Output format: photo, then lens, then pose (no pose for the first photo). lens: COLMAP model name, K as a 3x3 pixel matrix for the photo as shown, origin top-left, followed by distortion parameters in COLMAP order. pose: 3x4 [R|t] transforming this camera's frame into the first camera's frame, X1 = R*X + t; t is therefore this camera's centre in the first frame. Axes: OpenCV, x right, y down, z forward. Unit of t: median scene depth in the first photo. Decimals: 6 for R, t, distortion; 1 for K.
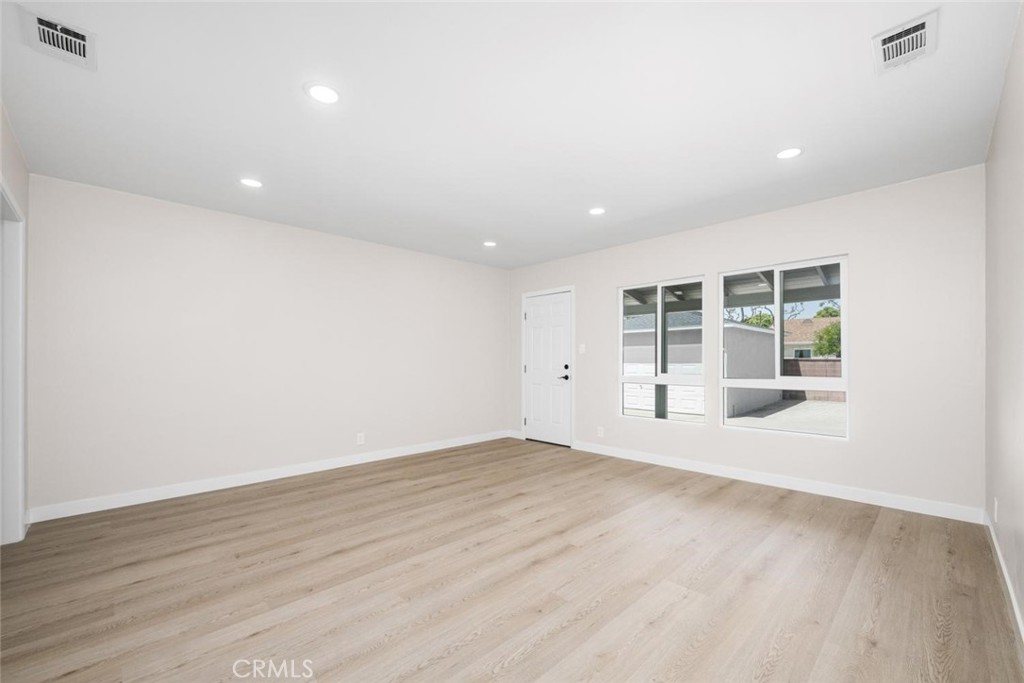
lens RADIAL K [[419.7, 0, 512.4], [0, 419.7, 358.8], [0, 0, 1]] dist [-0.003246, -0.001273]
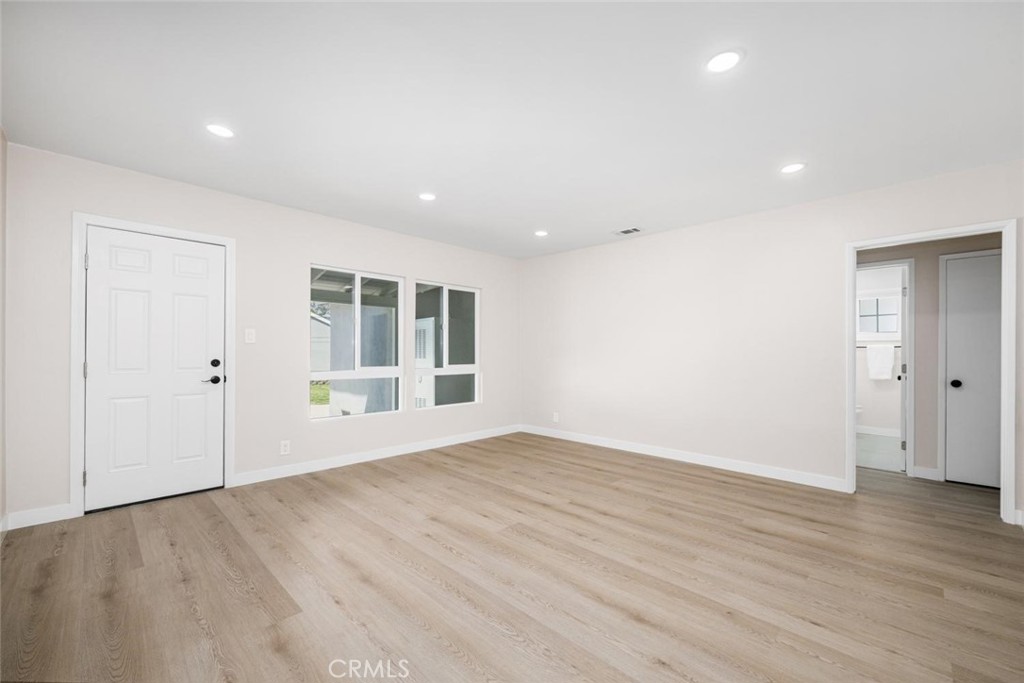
lens RADIAL K [[419.7, 0, 515.8], [0, 419.7, 350.9], [0, 0, 1]] dist [-0.003246, -0.001273]
pose [[-0.032385, 0.007509, 0.999447, -0.712314], [-0.007464, 0.999942, -0.007754, 0.003717], [-0.999448, -0.007711, -0.032327, 0.778918]]
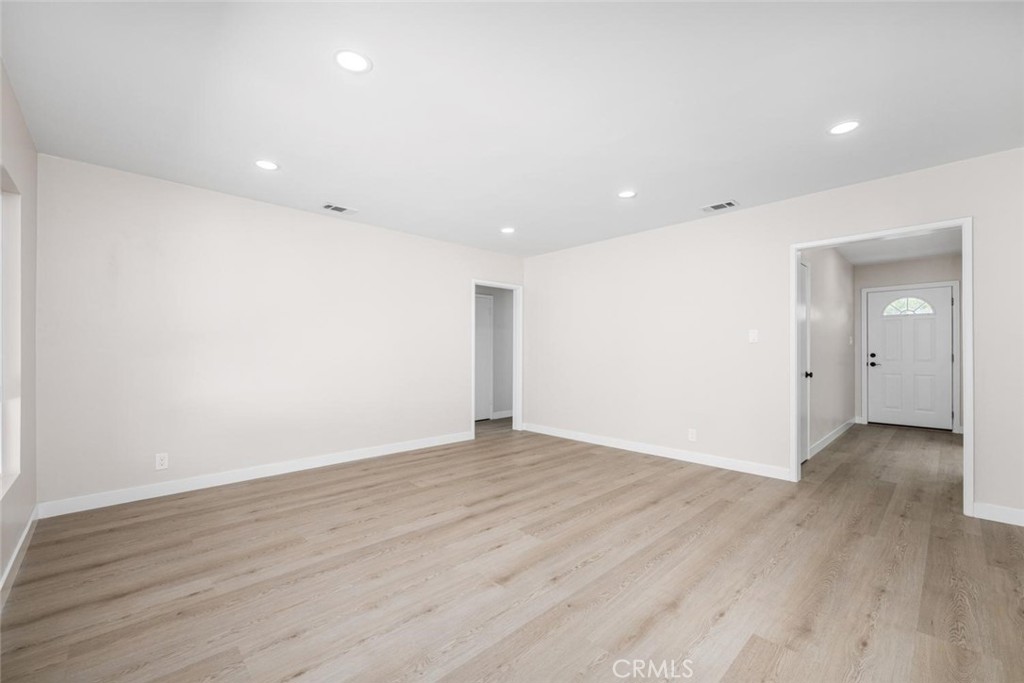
lens RADIAL K [[419.7, 0, 517.4], [0, 419.7, 346.4], [0, 0, 1]] dist [-0.003246, -0.001273]
pose [[-0.999975, 0.003019, -0.006334, 0.002350], [0.003090, 0.999933, -0.011121, 0.001237], [0.006300, -0.011140, -0.999918, 1.425014]]
